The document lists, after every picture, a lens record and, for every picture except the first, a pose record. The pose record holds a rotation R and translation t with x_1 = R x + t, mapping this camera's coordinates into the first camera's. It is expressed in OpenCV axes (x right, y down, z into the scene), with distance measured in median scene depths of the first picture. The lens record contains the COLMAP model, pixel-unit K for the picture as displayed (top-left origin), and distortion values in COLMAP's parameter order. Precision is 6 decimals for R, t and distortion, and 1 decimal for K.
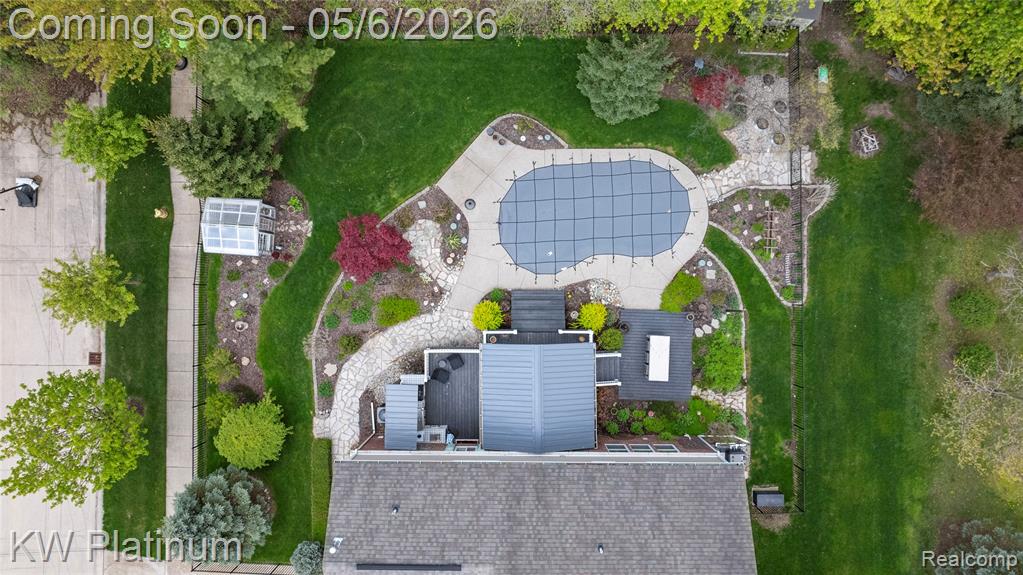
lens RADIAL K [[739.1, 0, 510.4], [0, 739.1, 285.3], [0, 0, 1]] dist [-0.004136, -0.002104]
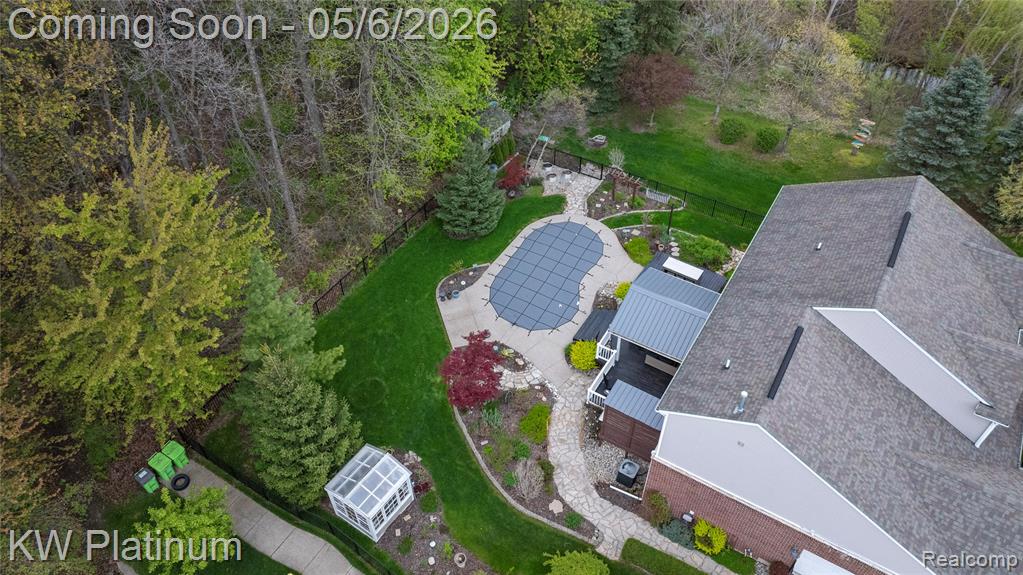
lens RADIAL K [[739.1, 0, 514.4], [0, 739.1, 287.6], [0, 0, 1]] dist [-0.004136, -0.002104]
pose [[0.518148, -0.590048, 0.619166, -0.670243], [0.855267, 0.362838, -0.369954, 0.306849], [-0.006366, 0.721244, 0.692652, 0.192261]]
